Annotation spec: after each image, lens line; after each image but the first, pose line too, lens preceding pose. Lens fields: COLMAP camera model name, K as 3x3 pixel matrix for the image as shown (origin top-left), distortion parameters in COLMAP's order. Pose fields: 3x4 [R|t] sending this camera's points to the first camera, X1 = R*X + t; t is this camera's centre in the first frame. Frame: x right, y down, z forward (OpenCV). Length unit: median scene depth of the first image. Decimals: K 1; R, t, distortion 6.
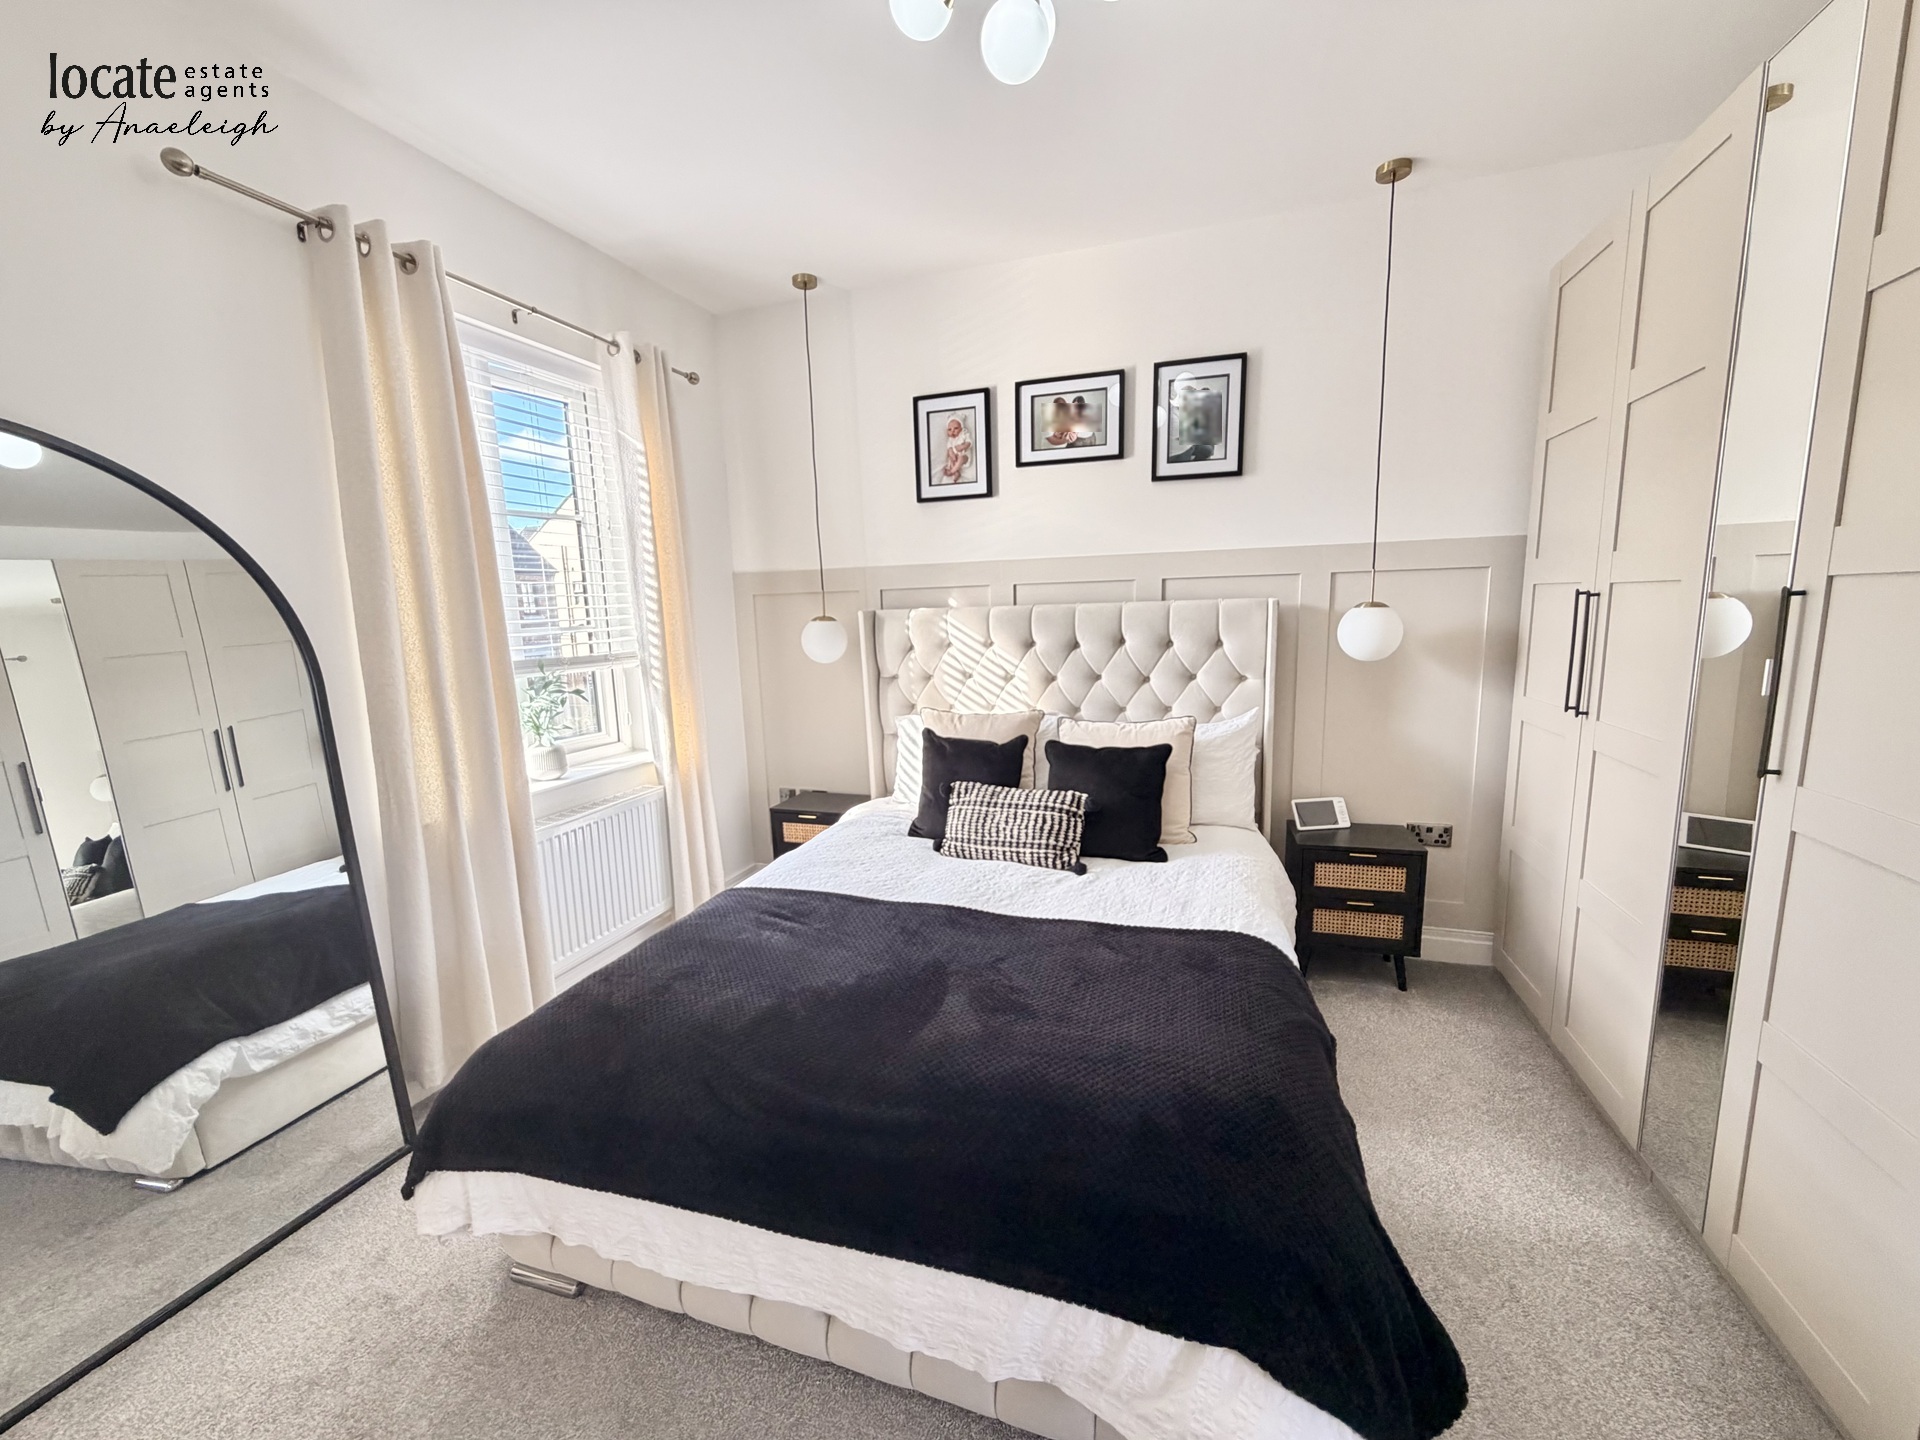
lens RADIAL K [[763.8, 0, 954.1], [0, 763.8, 724.6], [0, 0, 1]] dist [-0.001580, -0.000282]
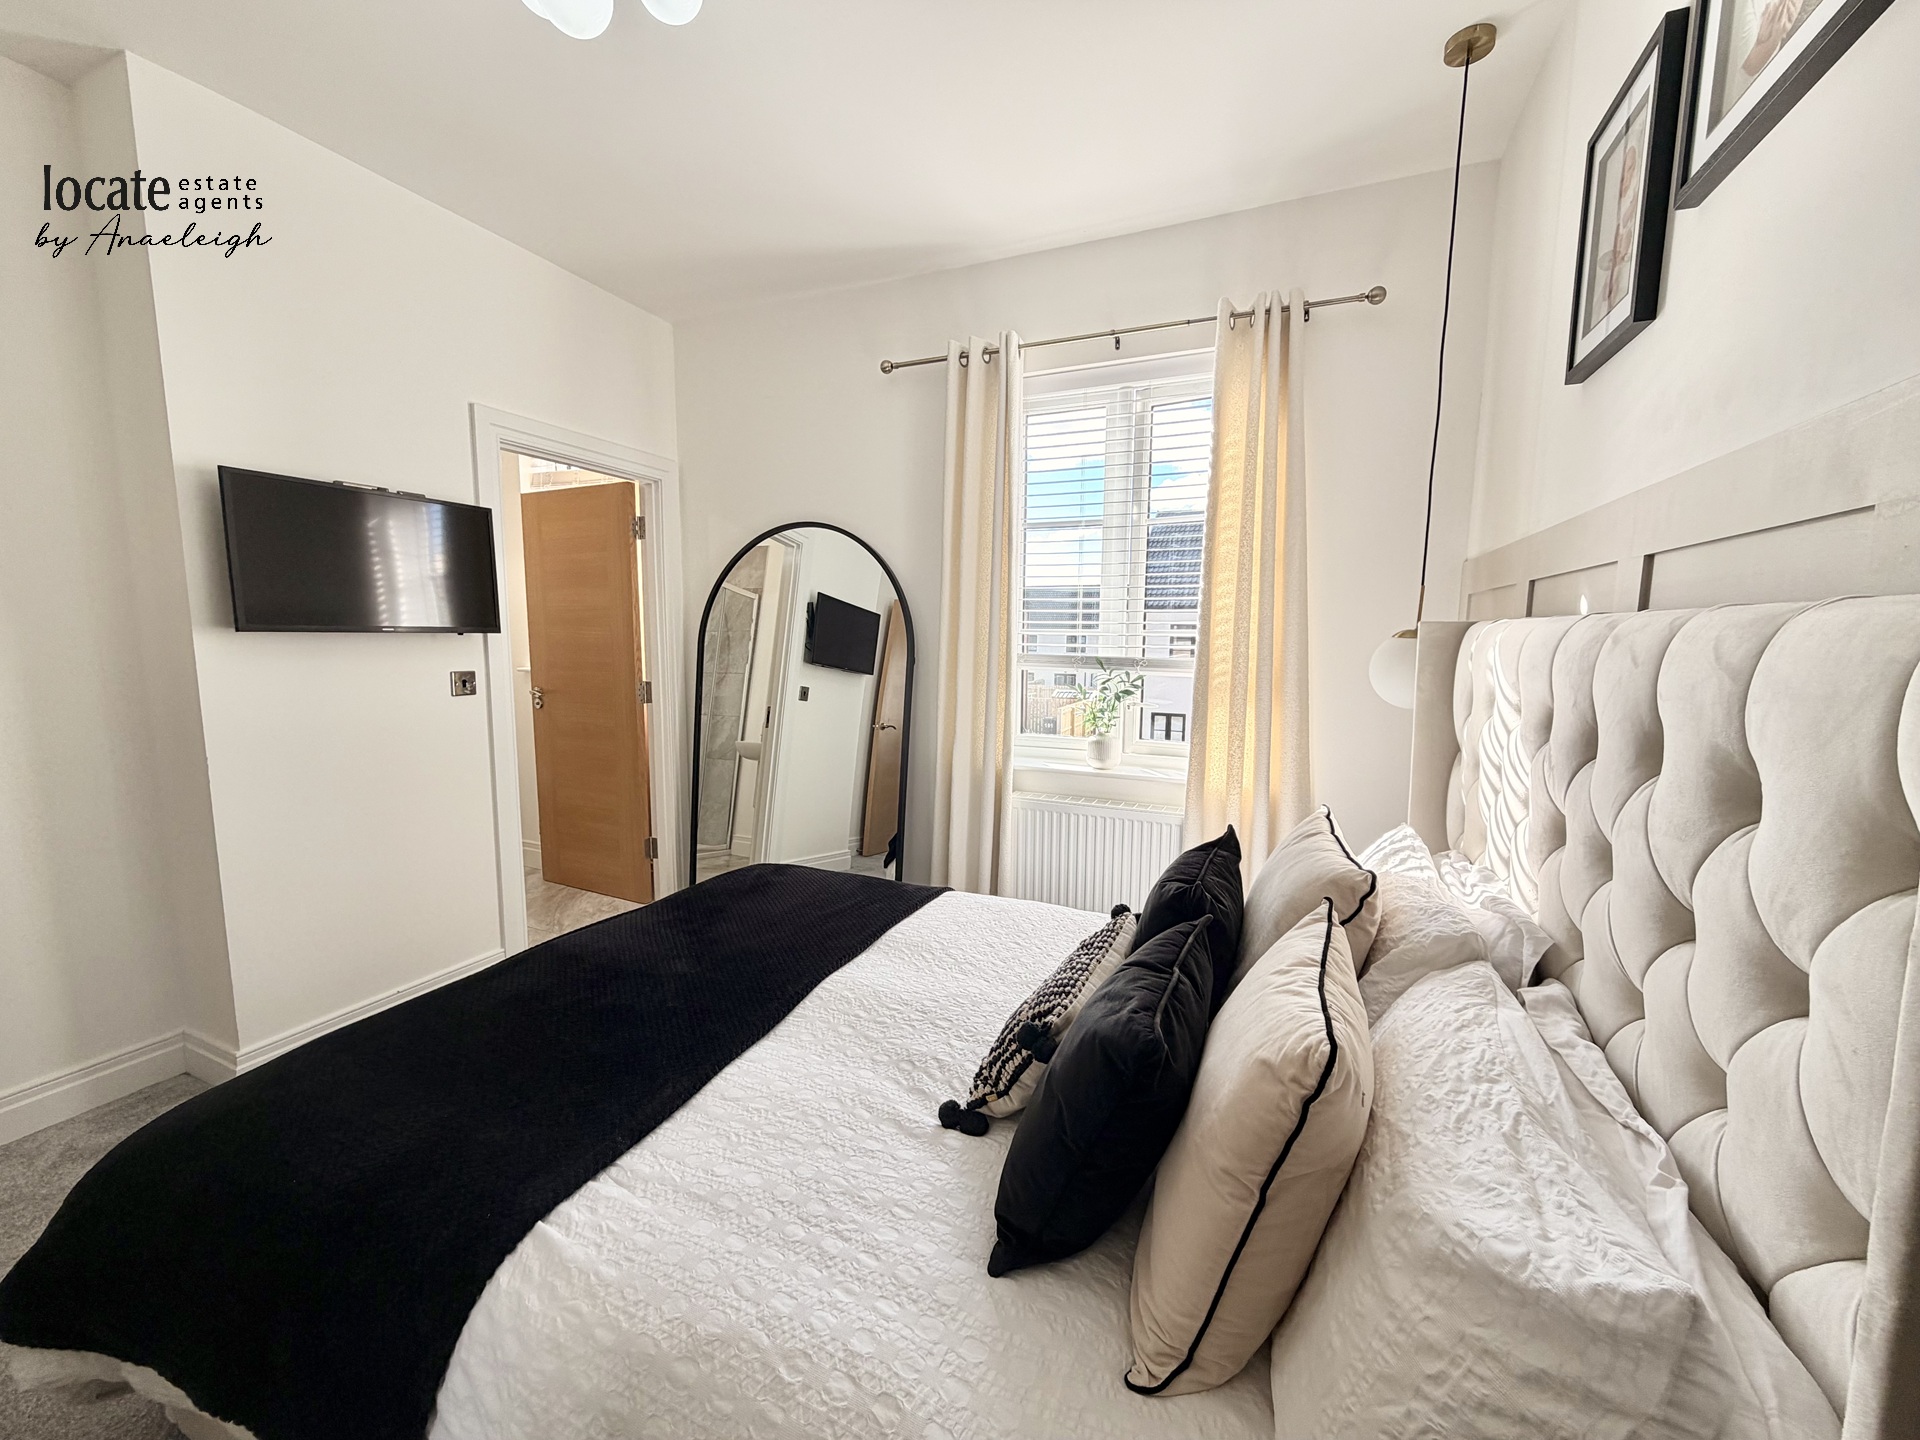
lens RADIAL K [[763.8, 0, 954.1], [0, 763.8, 724.6], [0, 0, 1]] dist [-0.001580, -0.000282]
pose [[-0.087156, 0.157182, -0.983716, 0.625260], [-0.158288, 0.972744, 0.169453, -0.157604], [0.983539, 0.170479, -0.059901, 0.963110]]
